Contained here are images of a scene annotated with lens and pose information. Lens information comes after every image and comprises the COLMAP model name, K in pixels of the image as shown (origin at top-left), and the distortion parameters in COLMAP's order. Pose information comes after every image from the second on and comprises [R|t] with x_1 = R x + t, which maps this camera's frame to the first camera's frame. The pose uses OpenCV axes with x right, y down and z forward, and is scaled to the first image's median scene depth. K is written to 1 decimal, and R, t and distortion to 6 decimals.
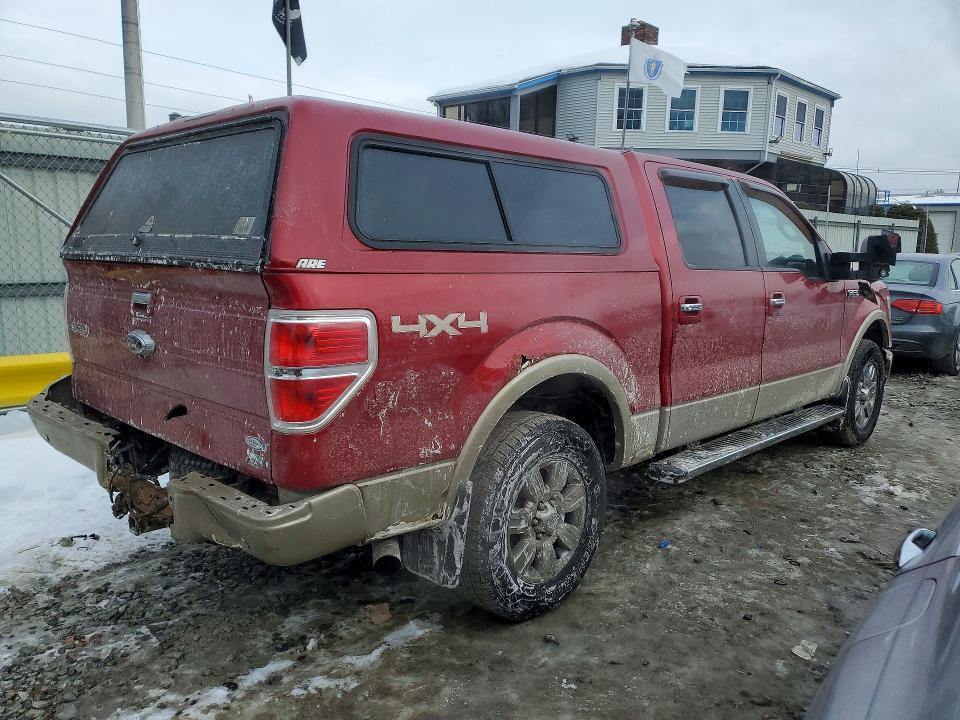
lens RADIAL K [[748.7, 0, 480.0], [0, 748.7, 360.0], [0, 0, 1]] dist [0.040603, -0.007472]
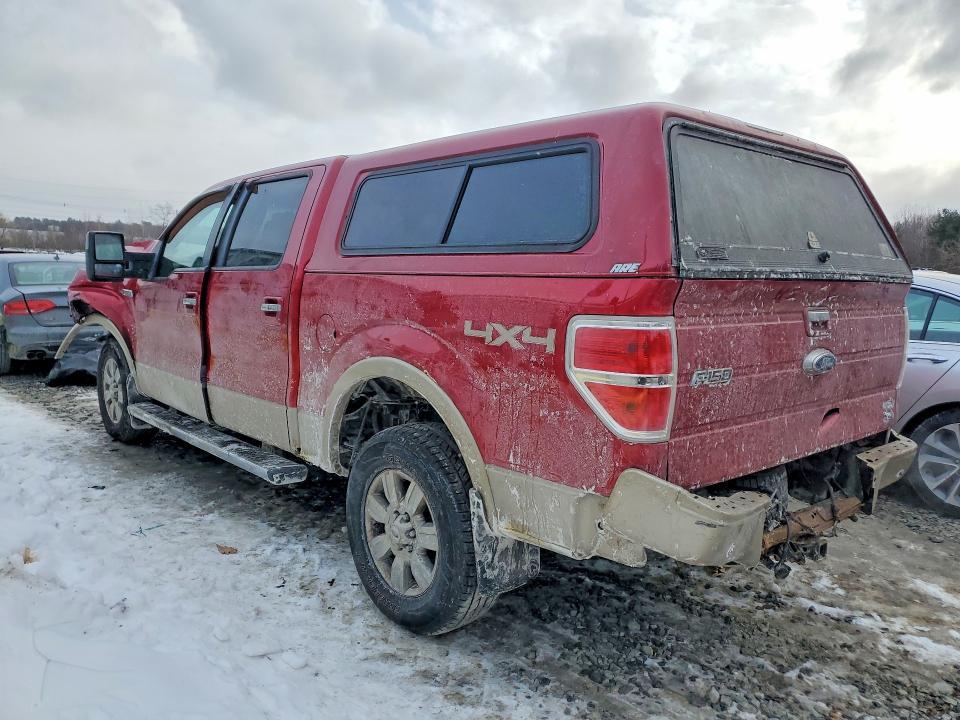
lens RADIAL K [[733.6, 0, 480.0], [0, 733.6, 360.0], [0, 0, 1]] dist [0.036006, 0.001242]
pose [[0.068732, -0.124826, 0.989795, -0.801094], [0.125239, 0.985372, 0.115571, -0.106967], [-0.989743, 0.116017, 0.083360, 0.762065]]
